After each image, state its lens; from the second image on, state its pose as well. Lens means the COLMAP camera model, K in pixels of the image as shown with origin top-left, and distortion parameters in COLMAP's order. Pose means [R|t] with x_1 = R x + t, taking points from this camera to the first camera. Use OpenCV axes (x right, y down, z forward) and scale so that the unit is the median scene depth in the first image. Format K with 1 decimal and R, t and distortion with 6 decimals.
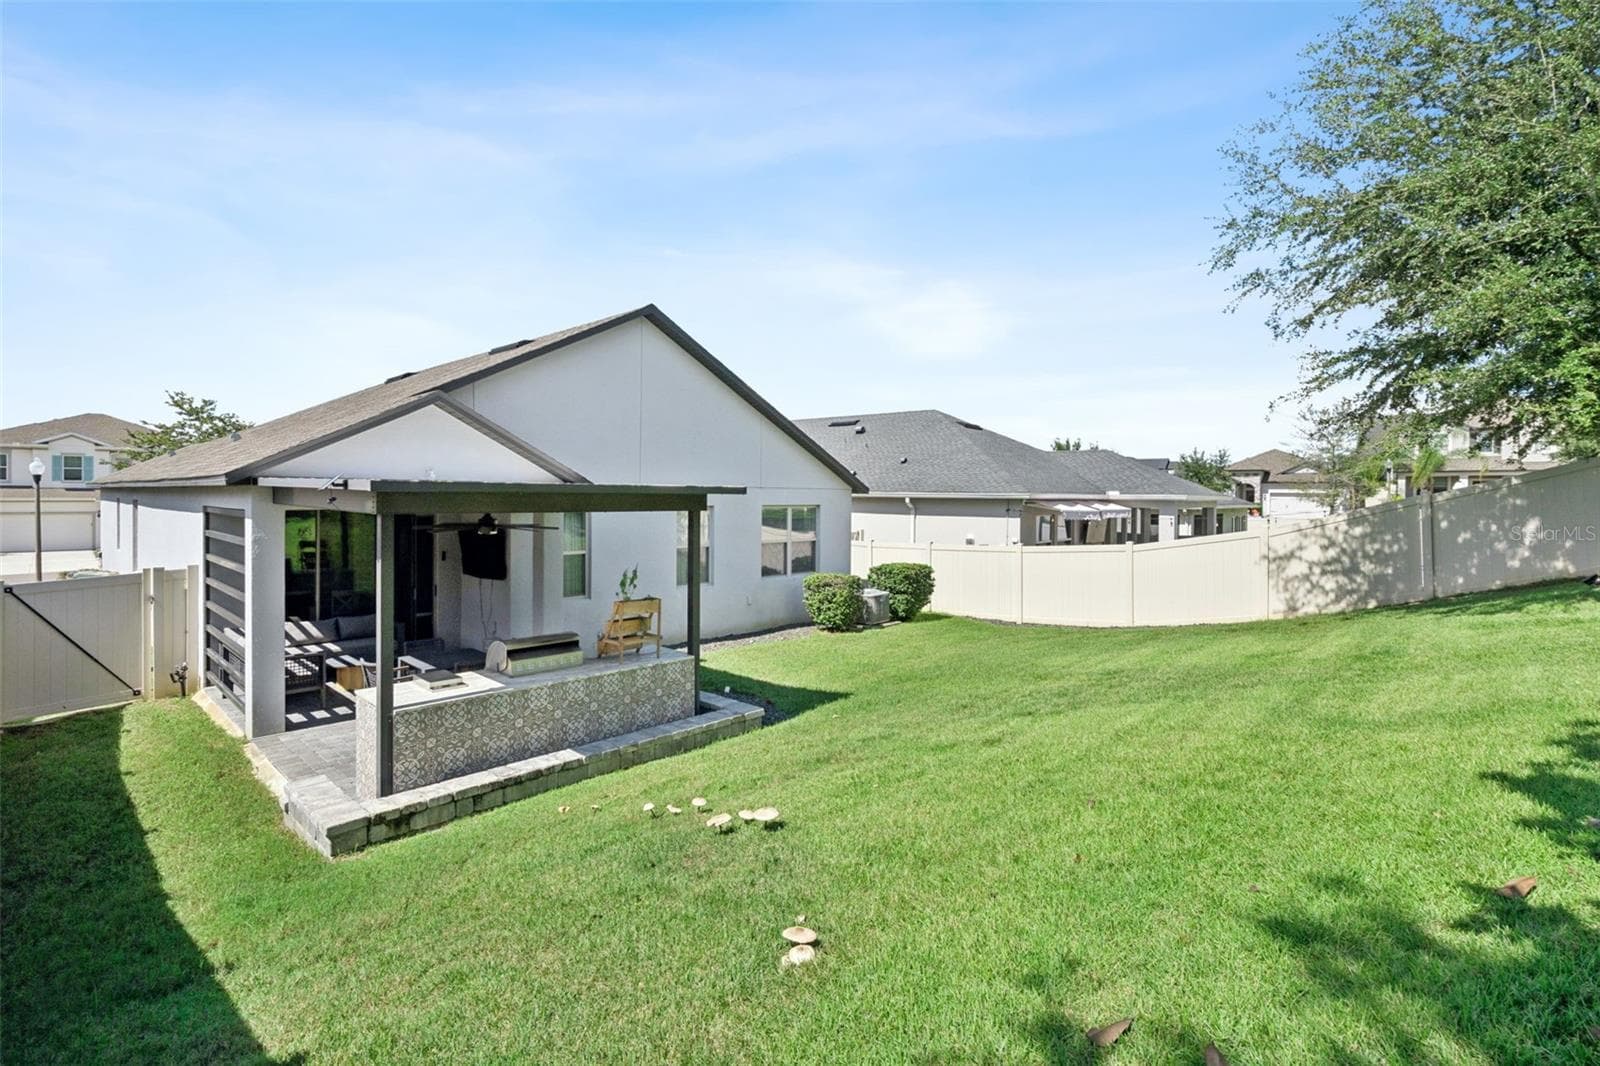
lens RADIAL K [[752.7, 0, 772.2], [0, 752.7, 493.6], [0, 0, 1]] dist [0.000200, 0.000060]
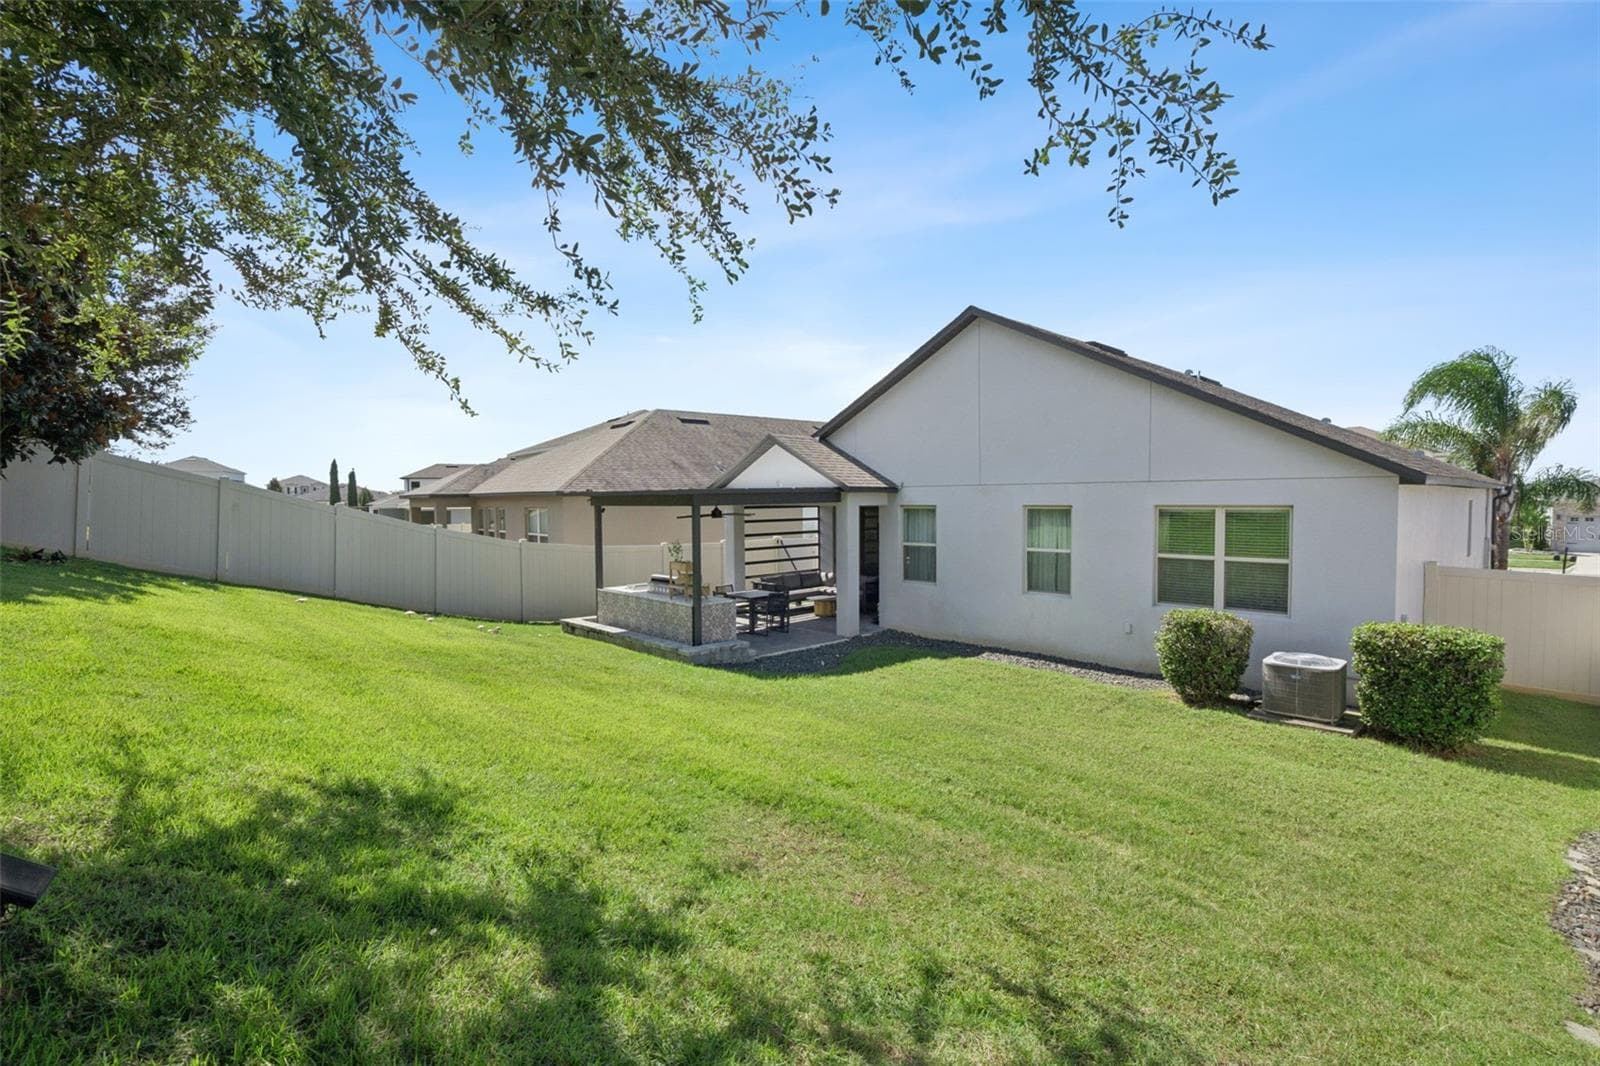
lens RADIAL K [[721.2, 0, 800.0], [0, 721.2, 533.0], [0, 0, 1]] dist [-0.002922, -0.000003]
pose [[-0.002494, 0.036751, -0.999321, 1.185332], [0.008421, 0.999290, 0.036729, 0.023144], [0.999961, -0.008323, -0.002802, 1.108896]]
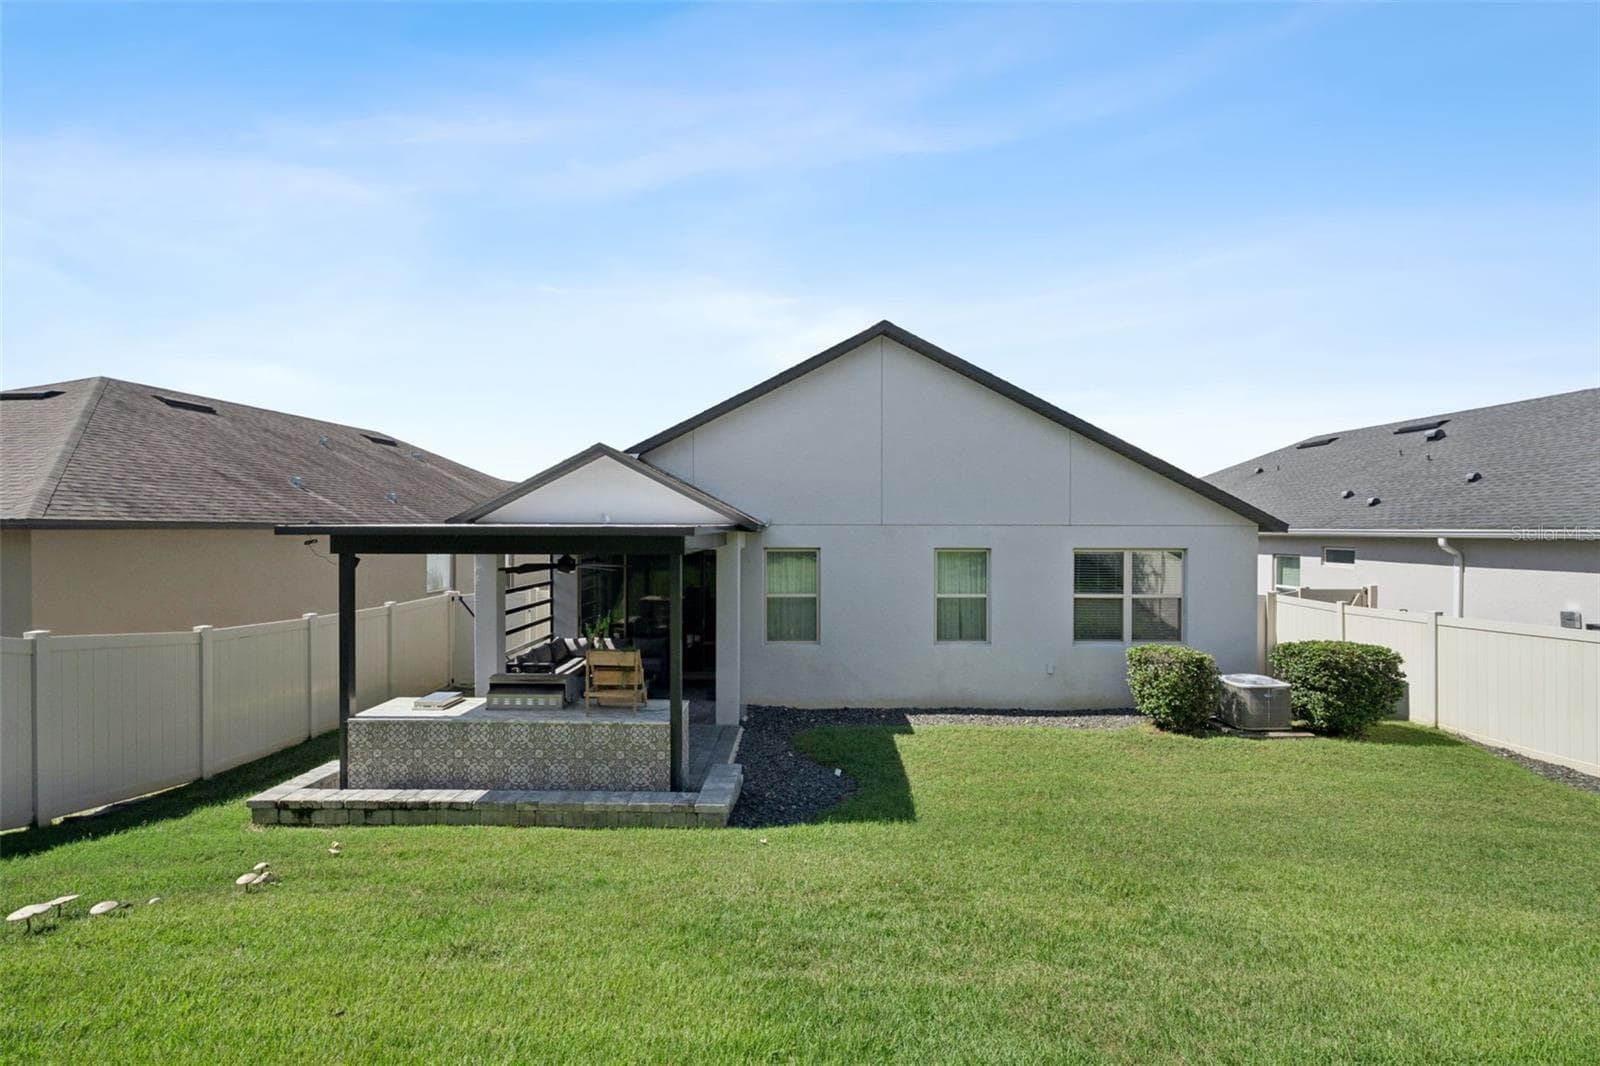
lens RADIAL K [[721.2, 0, 800.0], [0, 721.2, 533.0], [0, 0, 1]] dist [-0.002922, -0.000003]
pose [[0.696981, -0.006928, -0.717056, 0.544290], [0.005685, 0.999975, -0.004135, 0.002618], [0.717067, -0.001194, 0.697004, 0.483546]]
